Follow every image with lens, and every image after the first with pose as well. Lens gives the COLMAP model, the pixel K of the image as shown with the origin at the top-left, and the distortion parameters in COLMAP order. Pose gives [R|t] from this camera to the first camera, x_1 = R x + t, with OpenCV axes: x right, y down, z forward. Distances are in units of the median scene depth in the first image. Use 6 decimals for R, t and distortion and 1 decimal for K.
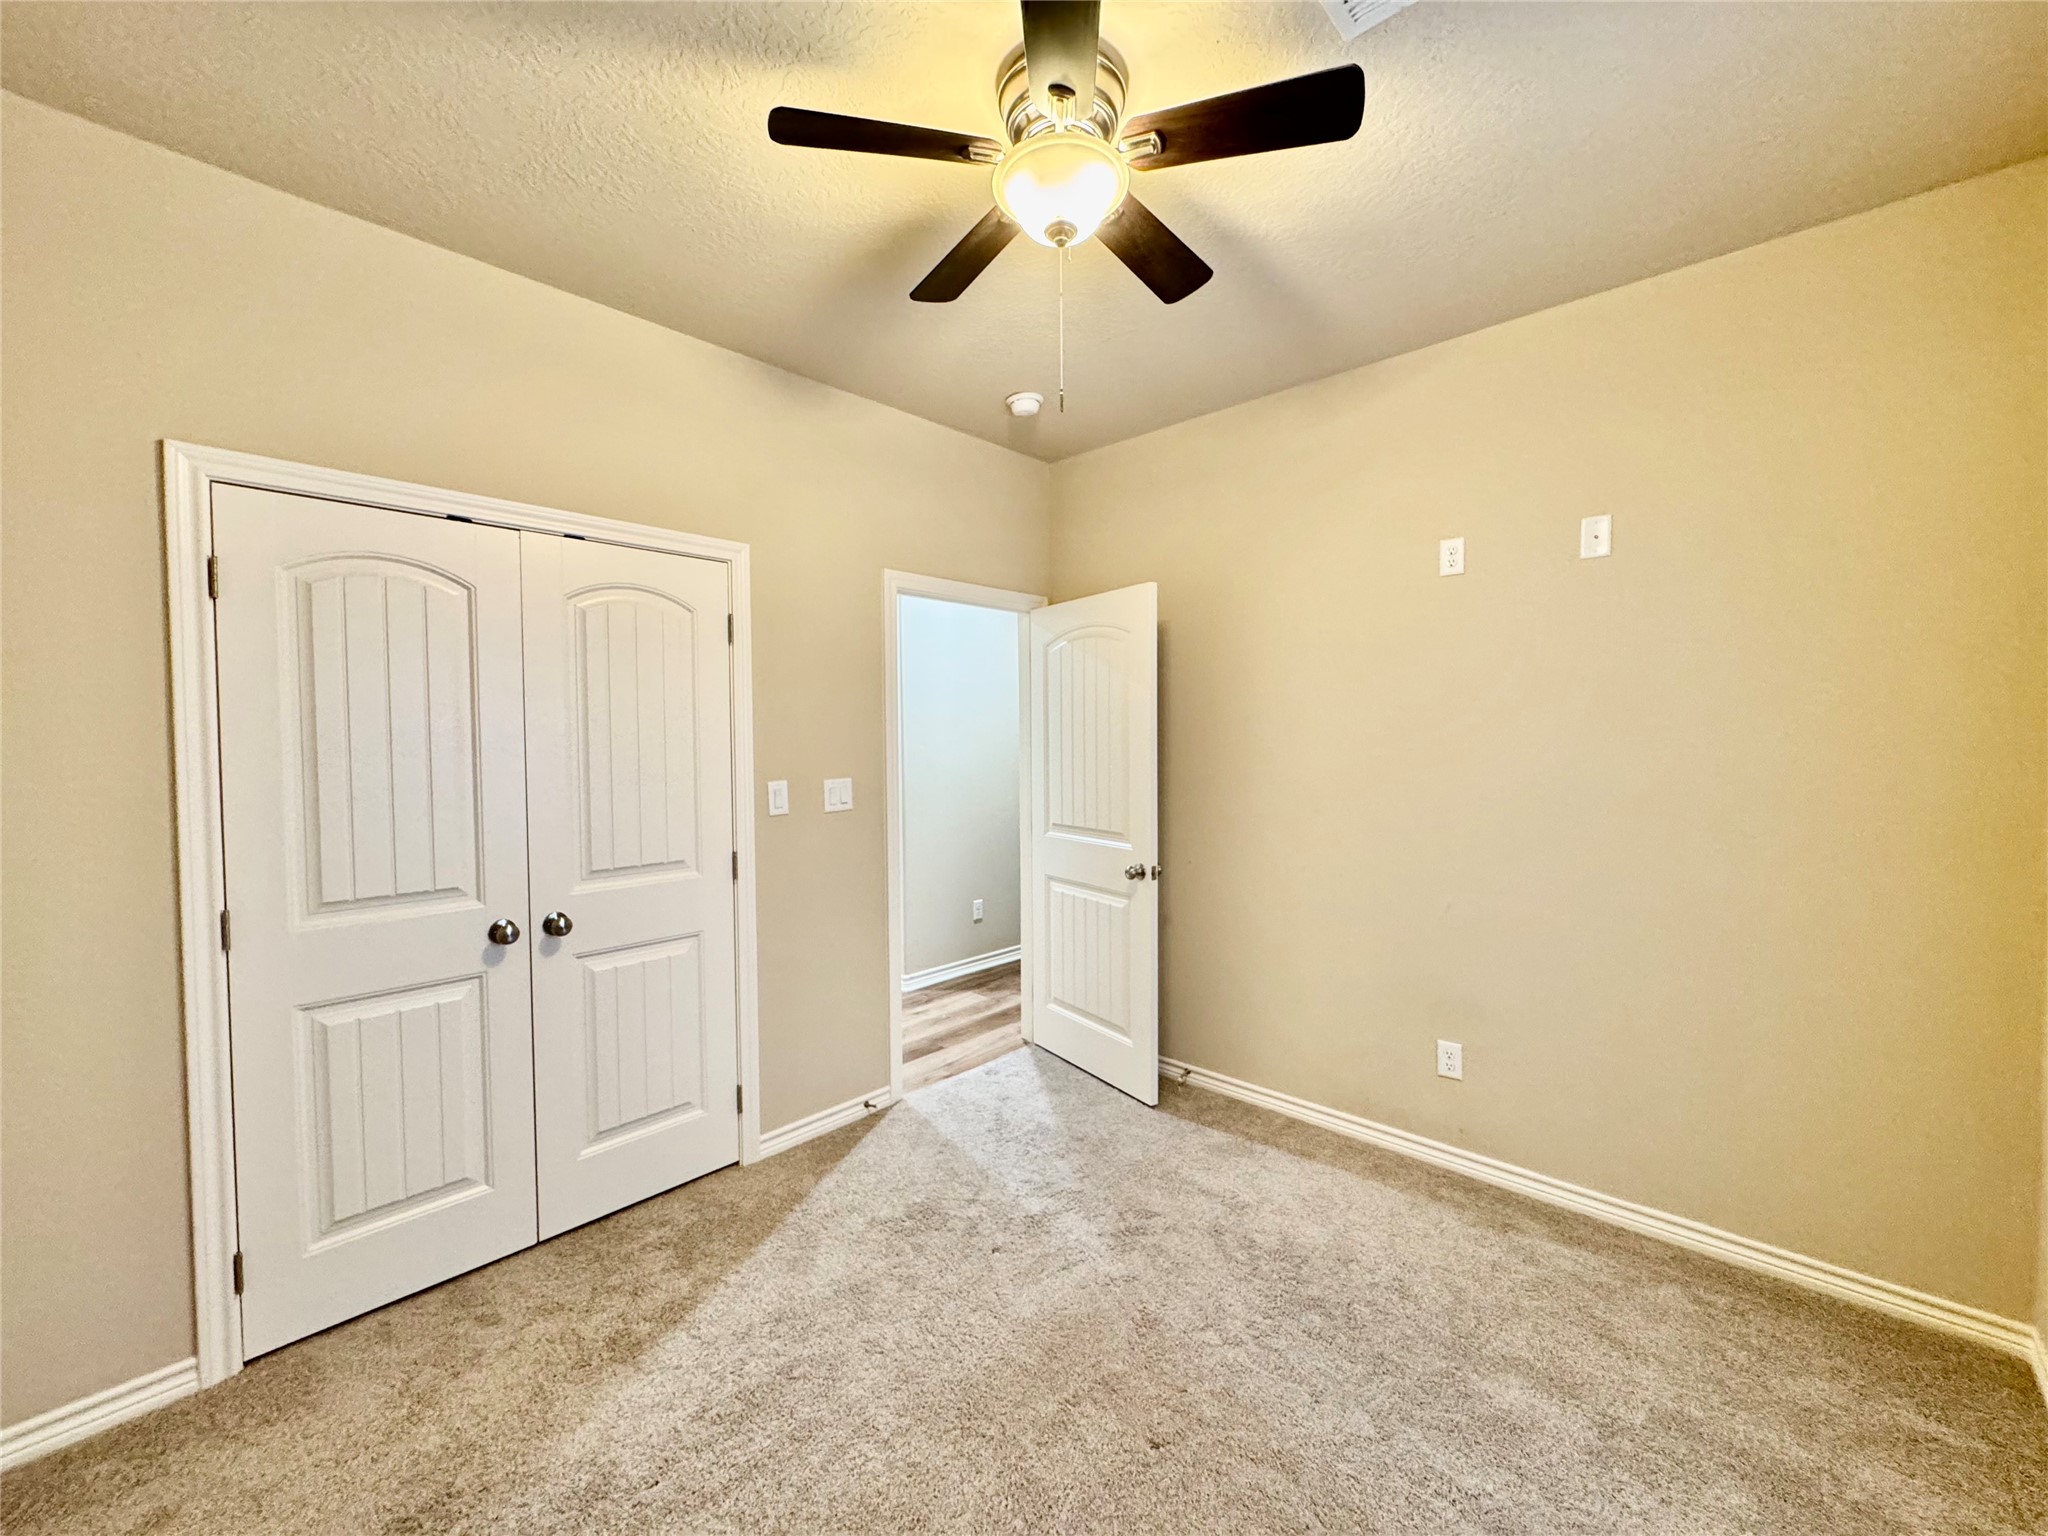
lens RADIAL K [[817.6, 0, 1025.2], [0, 817.6, 771.9], [0, 0, 1]] dist [-0.004063, 0.000538]
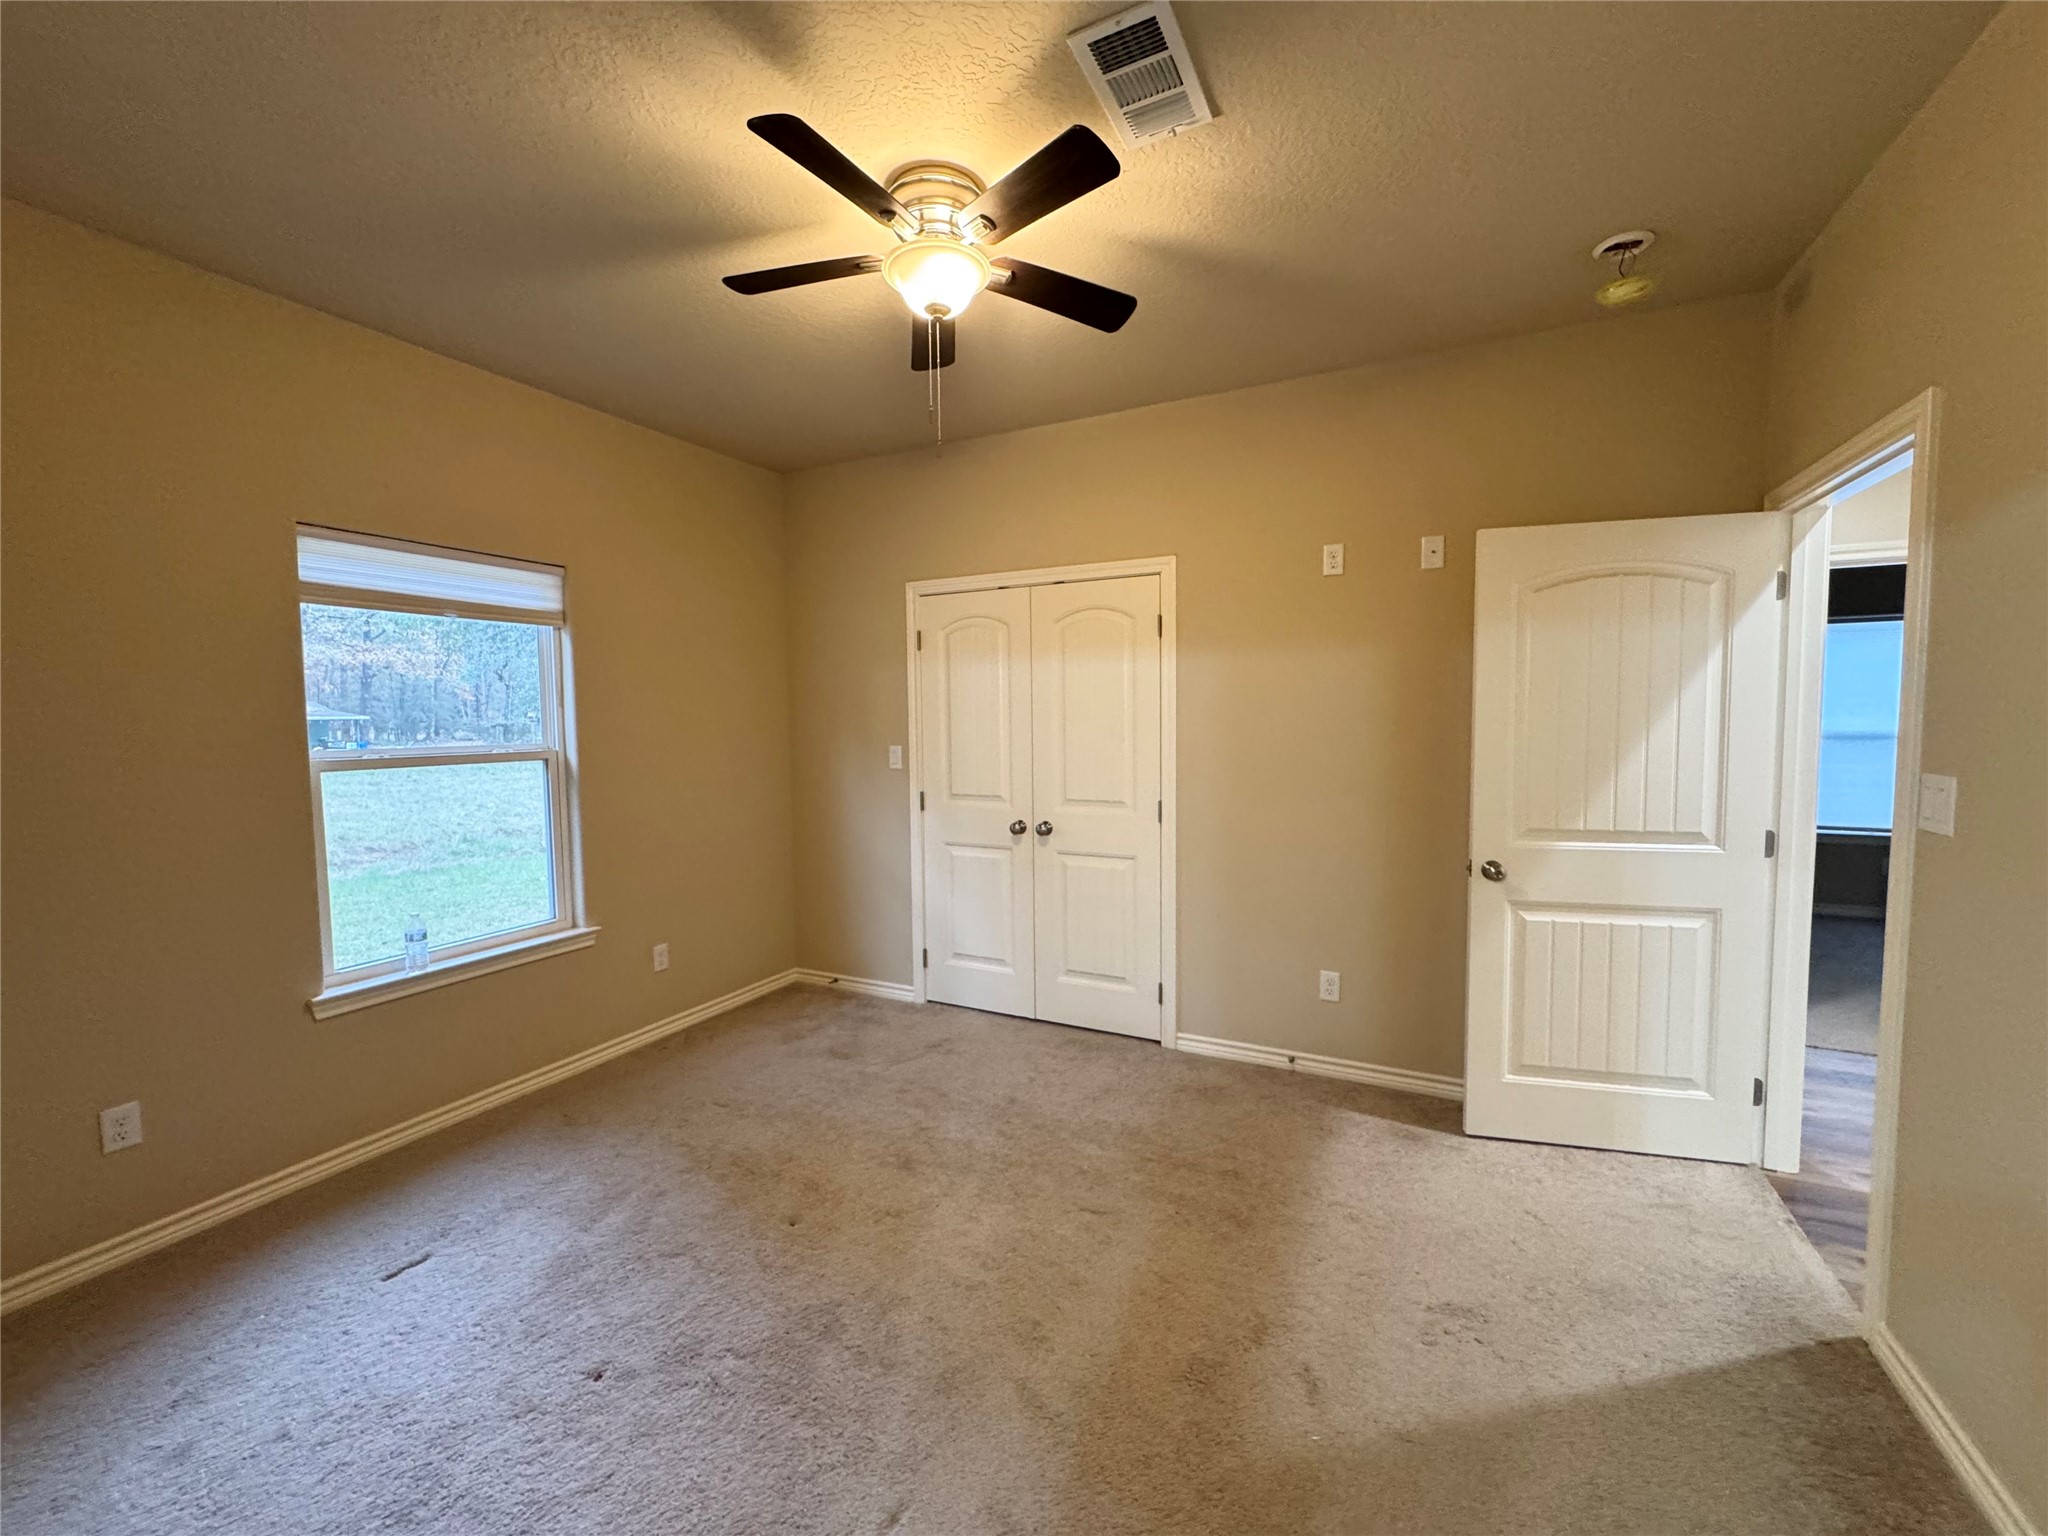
lens RADIAL K [[817.6, 0, 1015.7], [0, 817.6, 762.0], [0, 0, 1]] dist [-0.004063, 0.000538]
pose [[0.282508, 0.075545, -0.956286, 0.926168], [-0.029516, 0.997107, 0.070050, -0.053219], [0.958811, 0.008436, 0.283920, 0.486299]]
